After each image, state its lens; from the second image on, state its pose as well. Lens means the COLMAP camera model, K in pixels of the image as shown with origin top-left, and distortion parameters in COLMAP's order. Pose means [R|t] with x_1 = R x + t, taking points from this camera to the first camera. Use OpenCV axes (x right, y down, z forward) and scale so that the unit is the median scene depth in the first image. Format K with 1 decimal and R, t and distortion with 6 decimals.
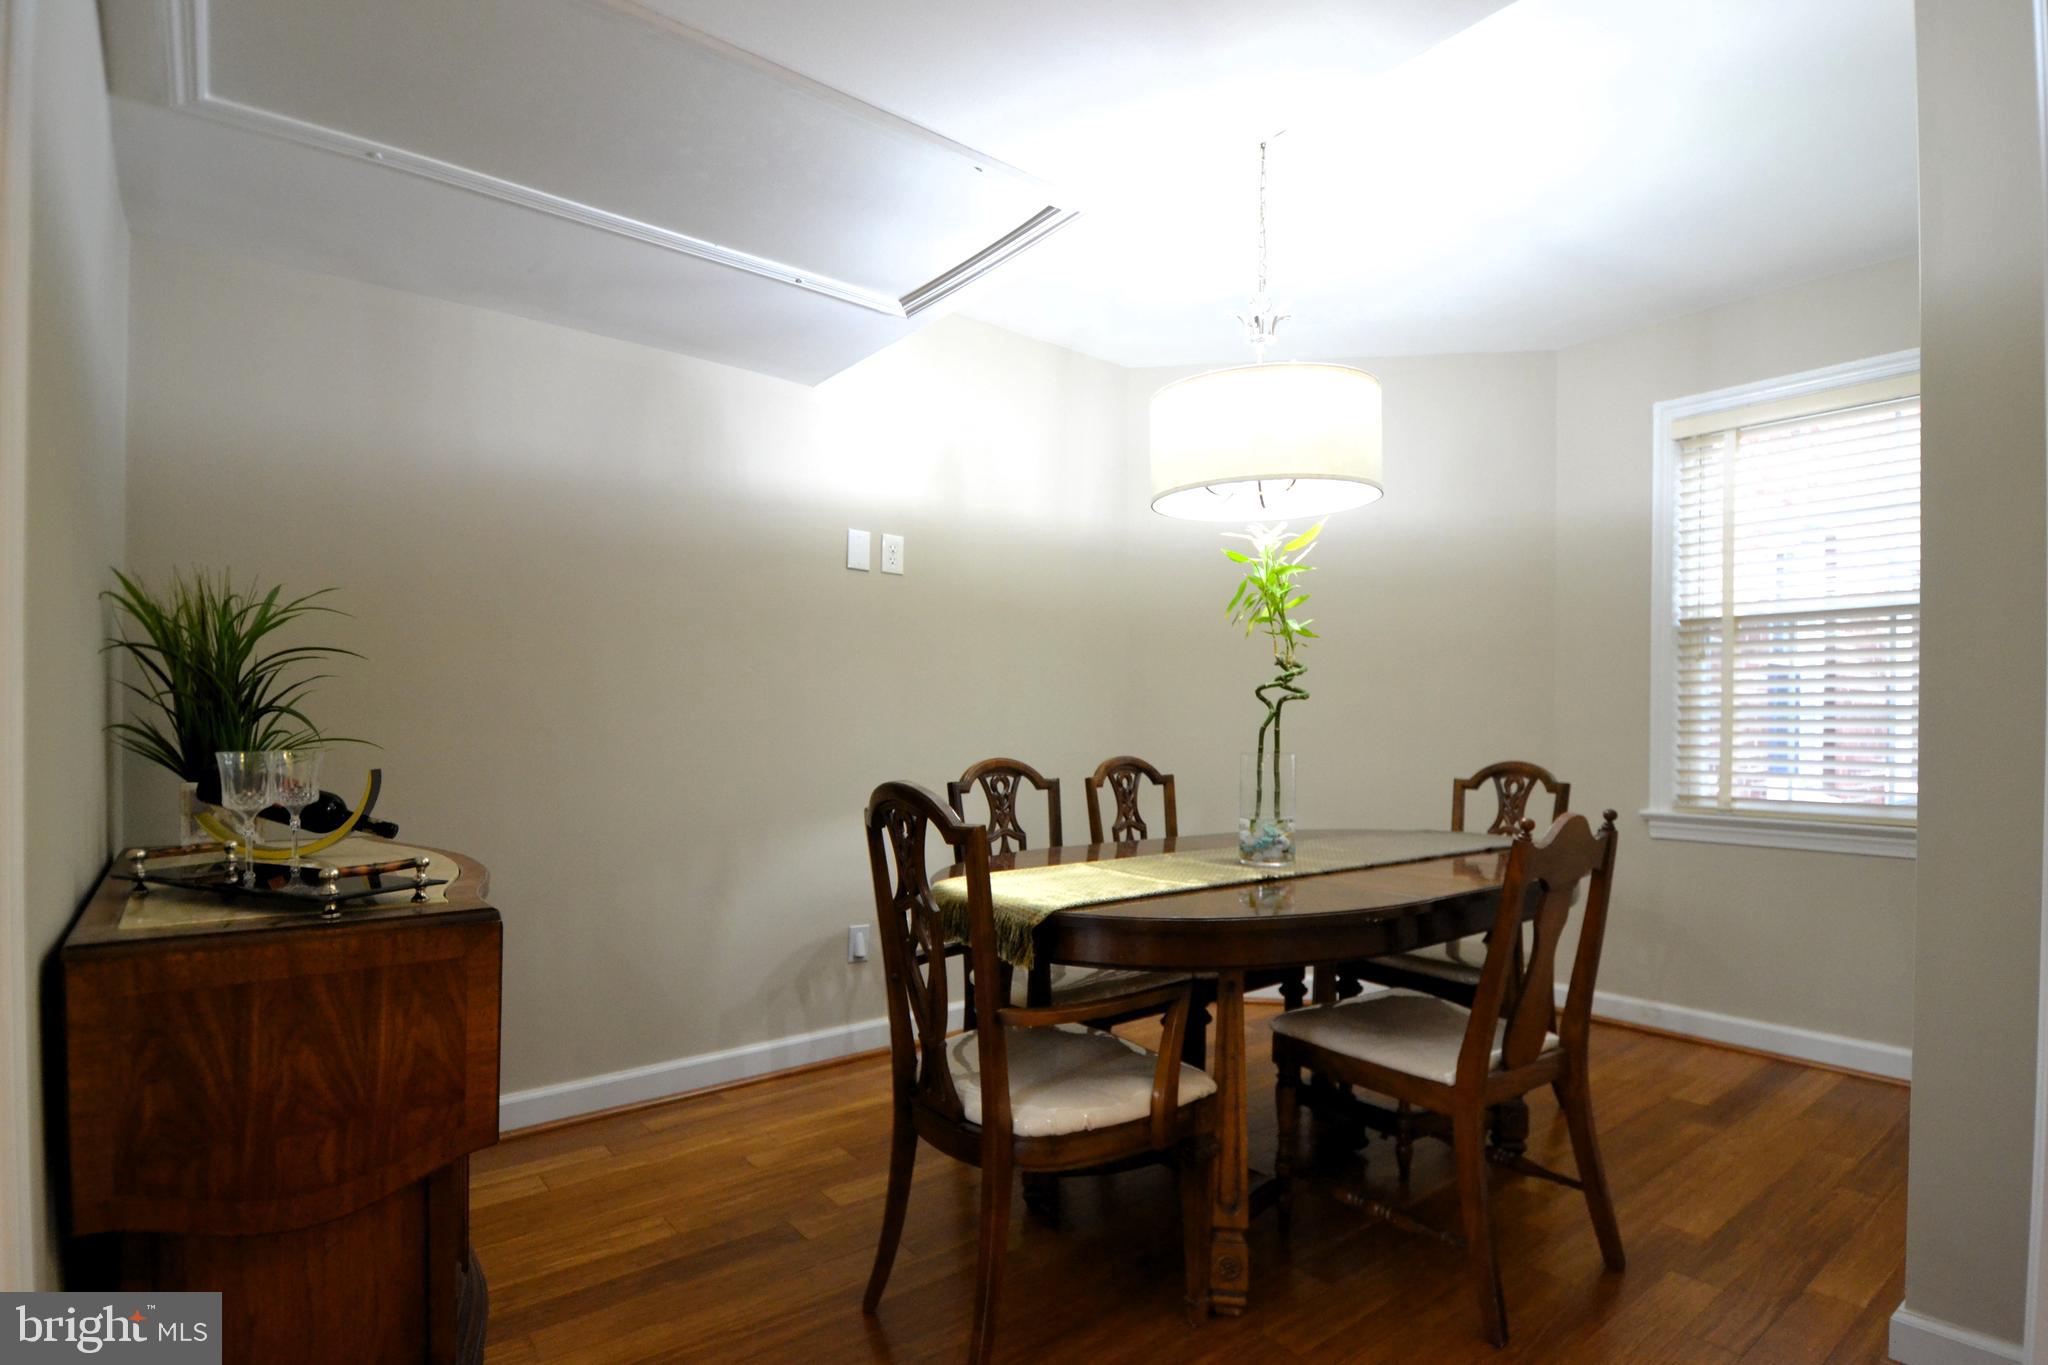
lens RADIAL K [[1013.3, 0, 1065.1], [0, 1013.3, 730.6], [0, 0, 1]] dist [0.002998, -0.012667]
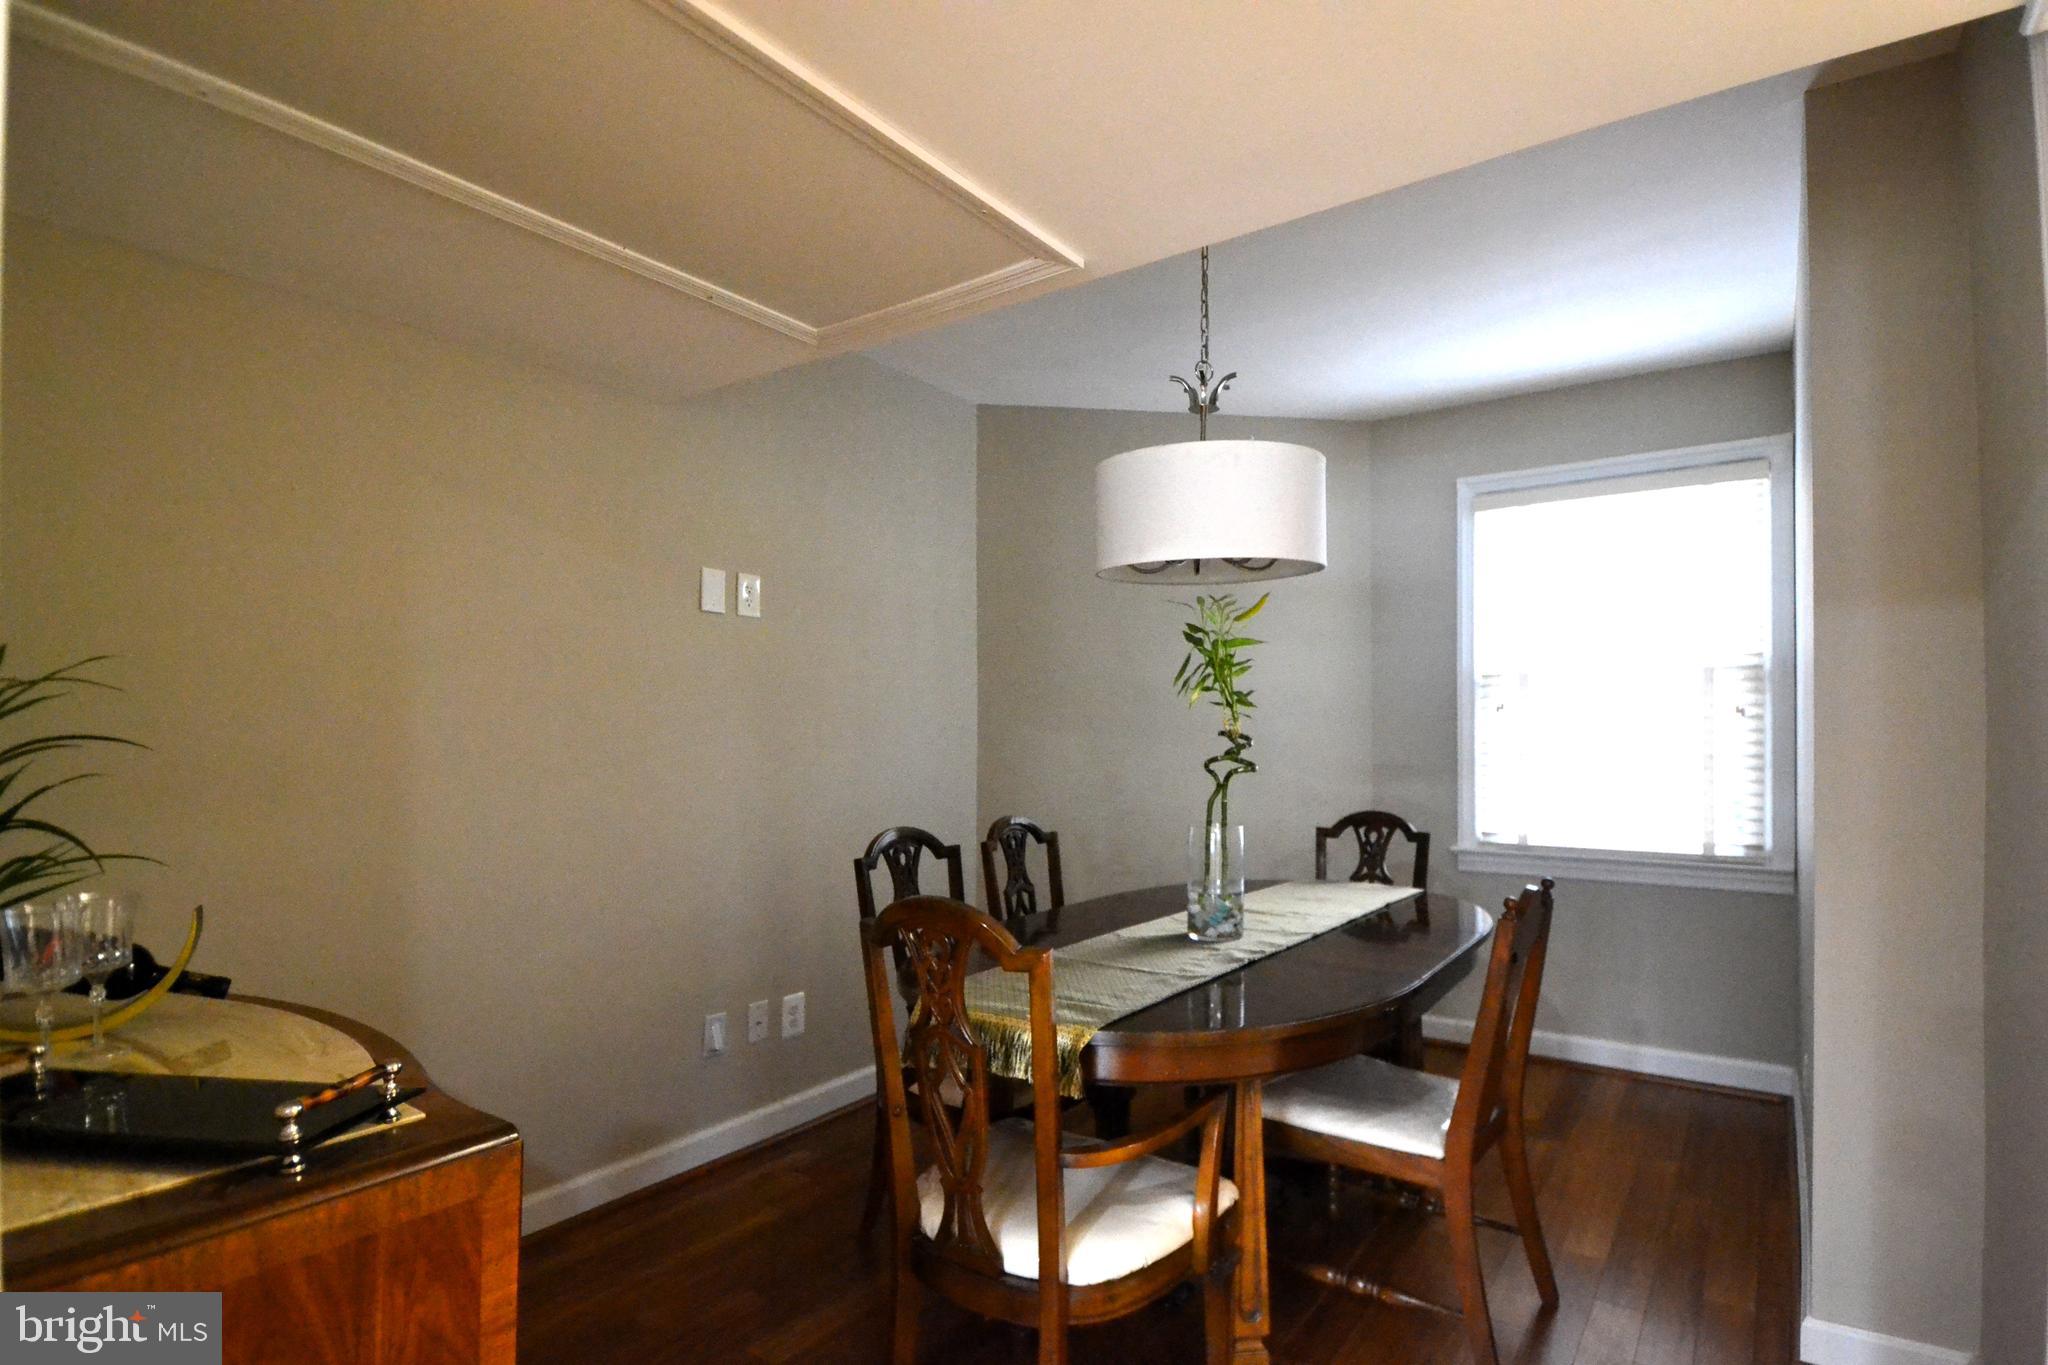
lens RADIAL K [[1013.3, 0, 1065.1], [0, 1013.3, 730.6], [0, 0, 1]] dist [0.002998, -0.012667]
pose [[0.962253, -0.003962, 0.272128, -0.212243], [0.007103, 0.999919, -0.010561, -0.061725], [-0.272064, 0.012096, 0.962203, 0.088177]]
